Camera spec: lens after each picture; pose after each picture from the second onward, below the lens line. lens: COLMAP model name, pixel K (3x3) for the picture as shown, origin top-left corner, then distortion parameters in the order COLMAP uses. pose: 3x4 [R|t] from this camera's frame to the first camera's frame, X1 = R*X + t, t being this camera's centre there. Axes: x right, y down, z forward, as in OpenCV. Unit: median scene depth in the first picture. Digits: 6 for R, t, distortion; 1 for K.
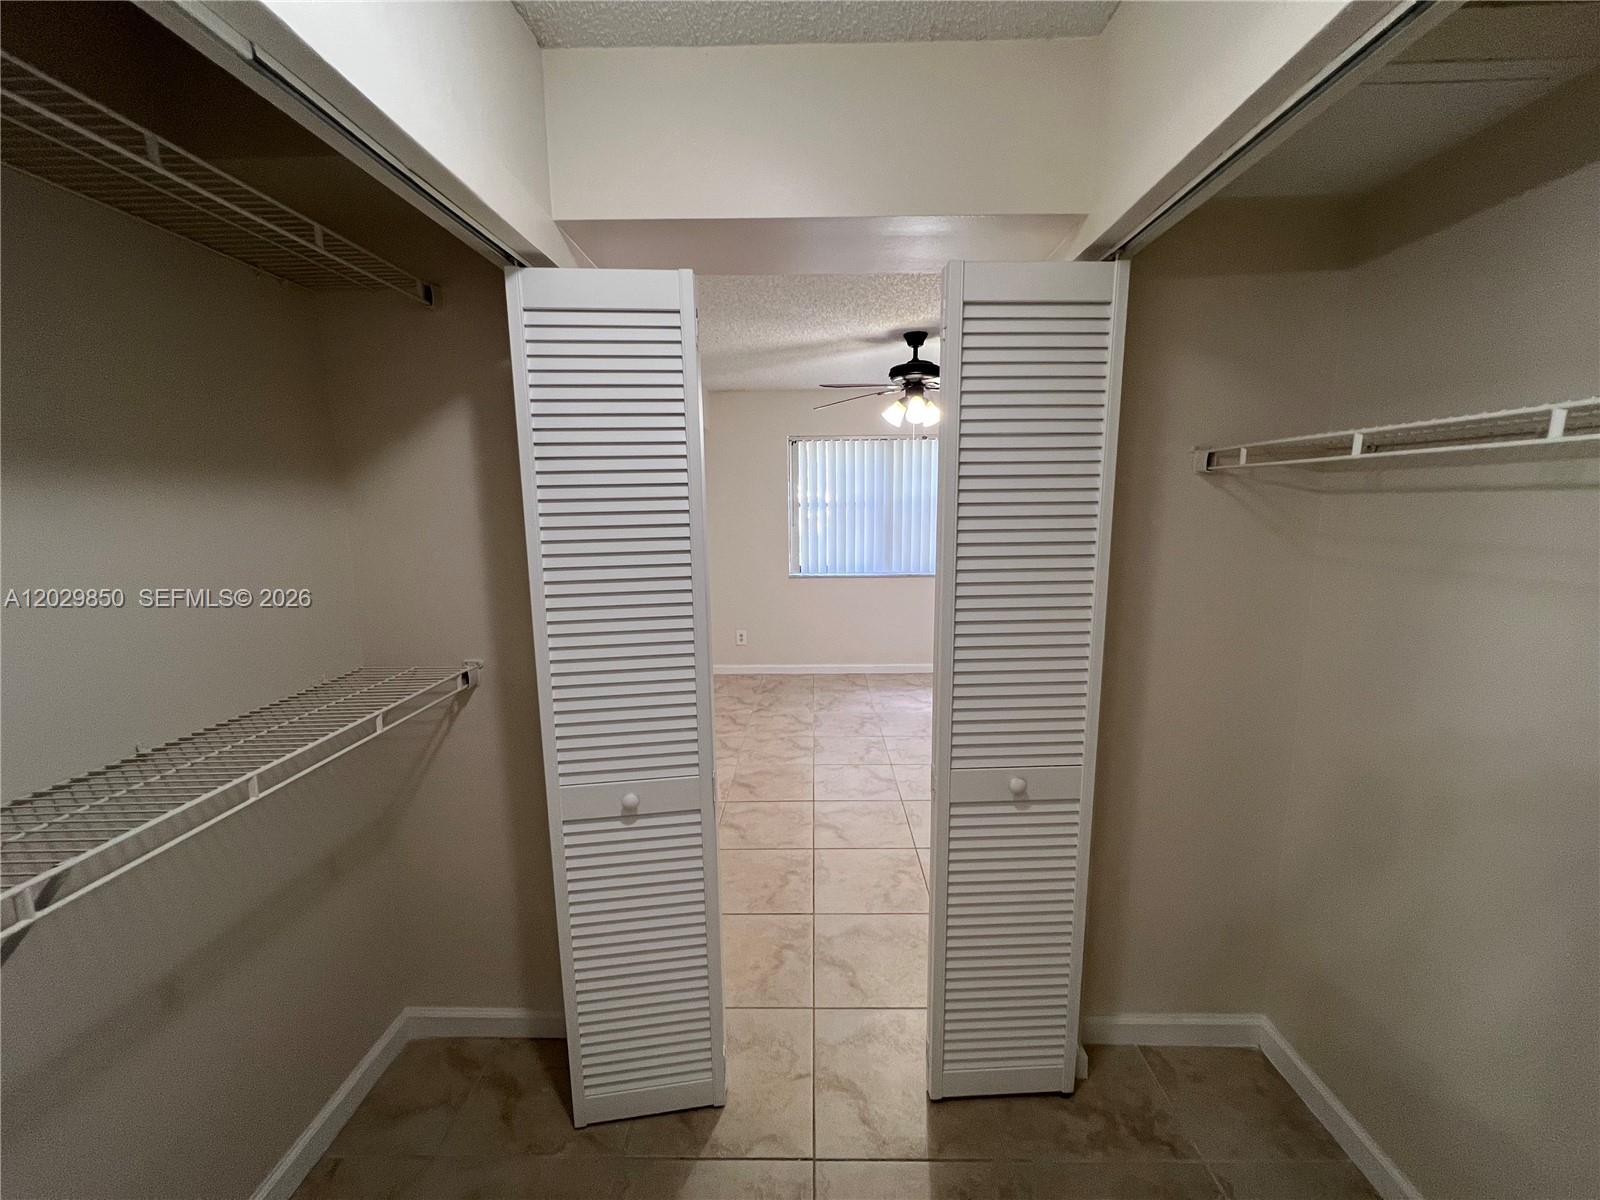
lens RADIAL K [[640.1, 0, 795.9], [0, 640.1, 592.2], [0, 0, 1]] dist [-0.000211, -0.000401]
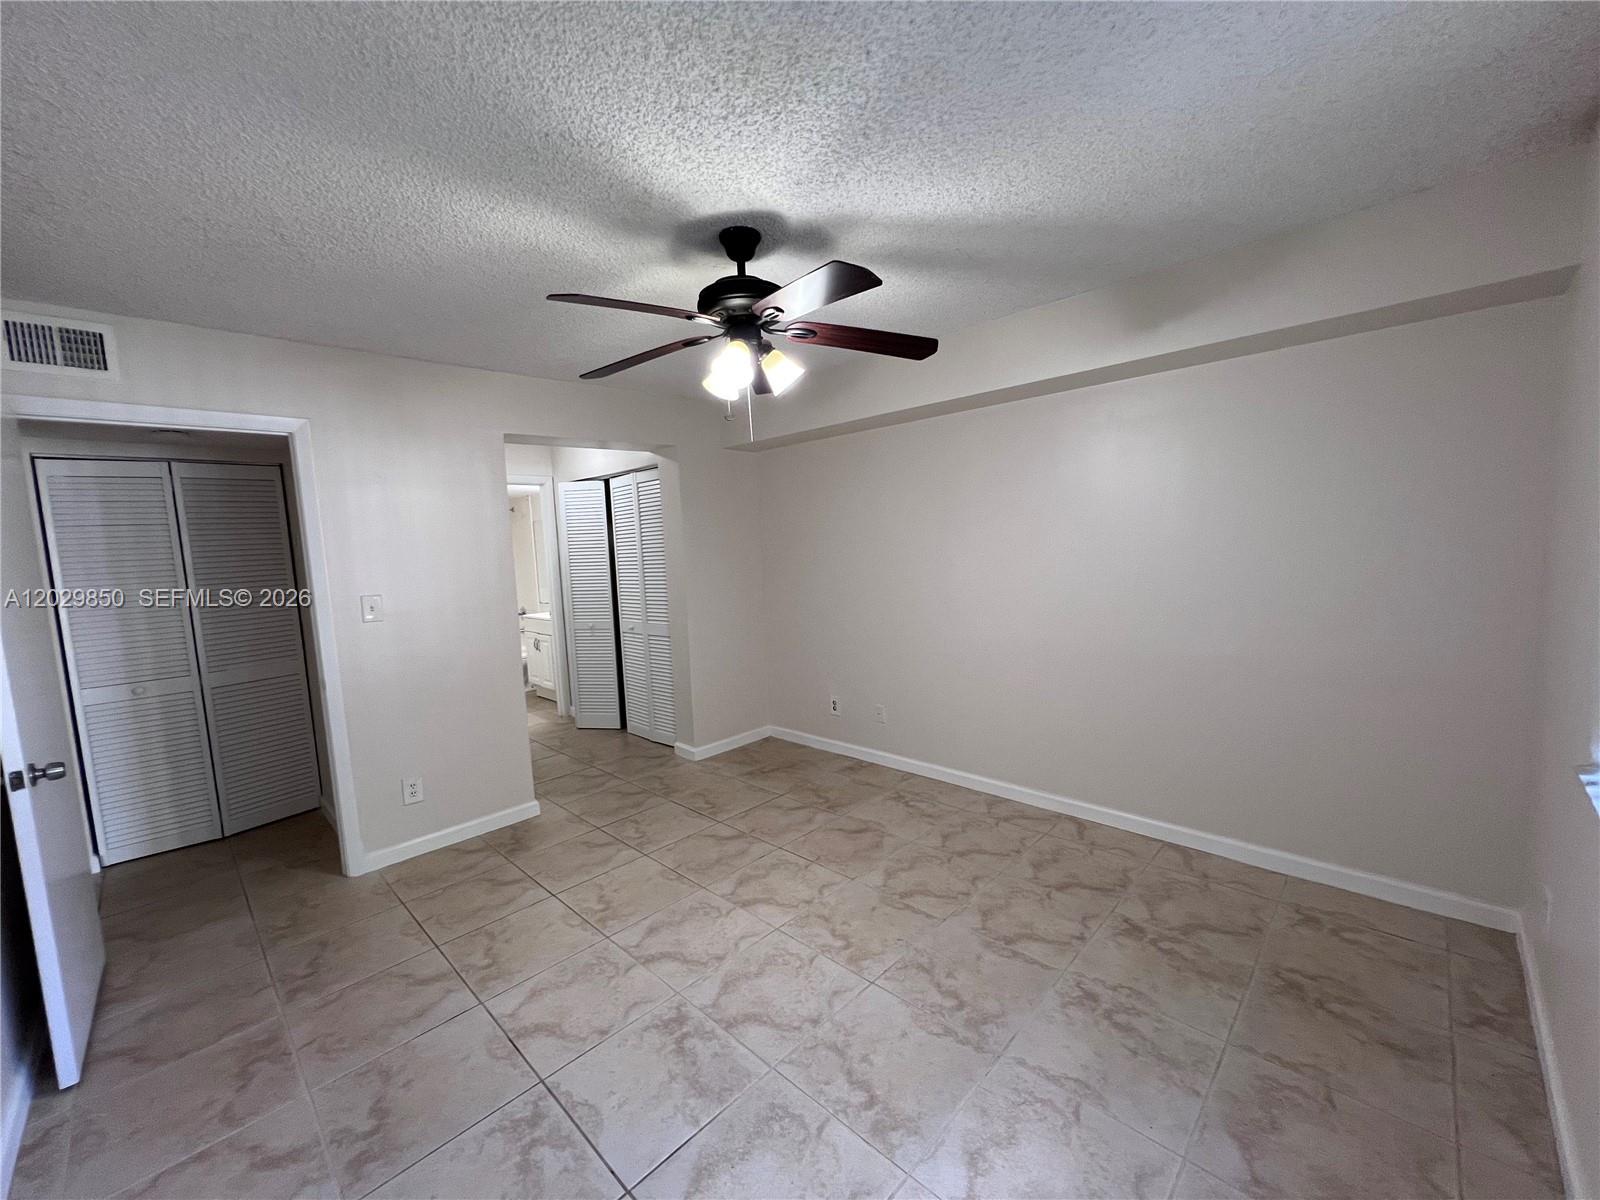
lens RADIAL K [[640.1, 0, 804.5], [0, 640.1, 599.2], [0, 0, 1]] dist [-0.000211, -0.000401]
pose [[-0.675398, 0.115600, -0.728337, 0.399391], [-0.044620, 0.979422, 0.196829, -0.134134], [0.736103, 0.165436, -0.656341, 0.980401]]
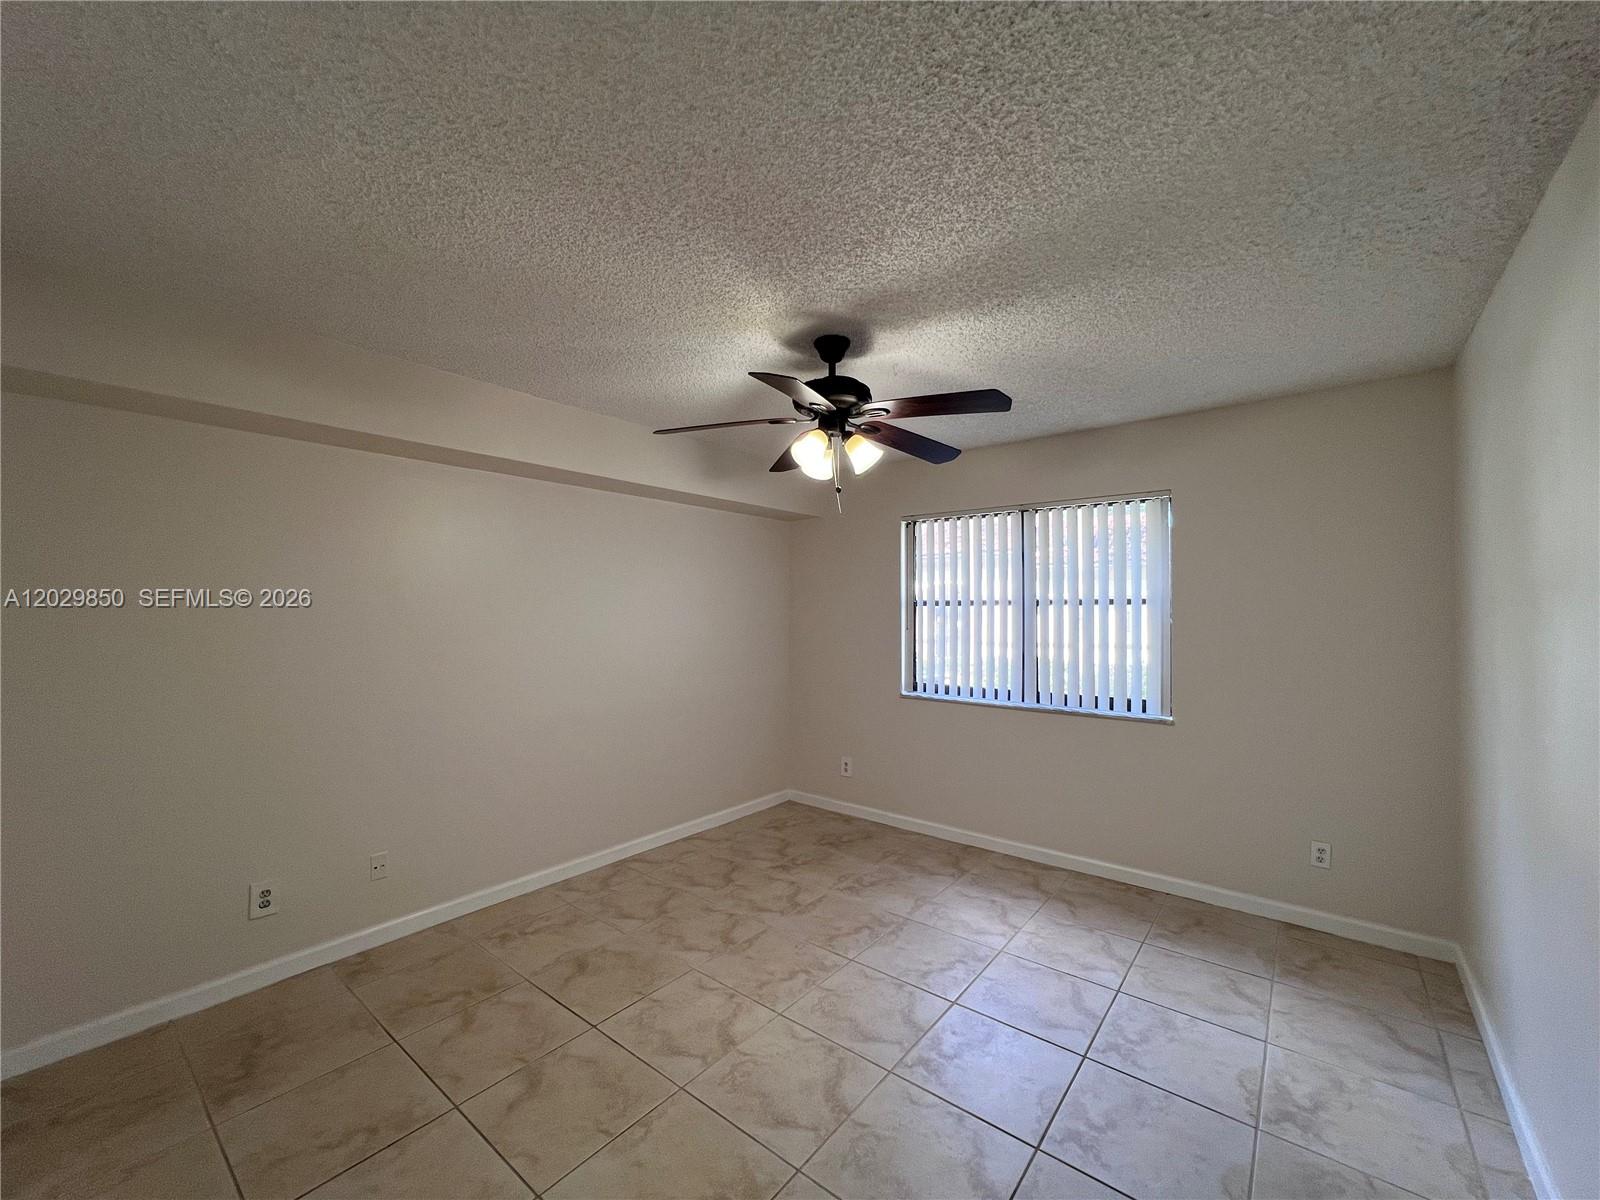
lens RADIAL K [[640.1, 0, 798.2], [0, 640.1, 598.9], [0, 0, 1]] dist [-0.000211, -0.000401]
pose [[0.793574, 0.006864, -0.608436, 0.375864], [-0.098948, 0.988082, -0.117909, -0.037866], [0.600375, 0.153773, 0.784795, 0.329485]]
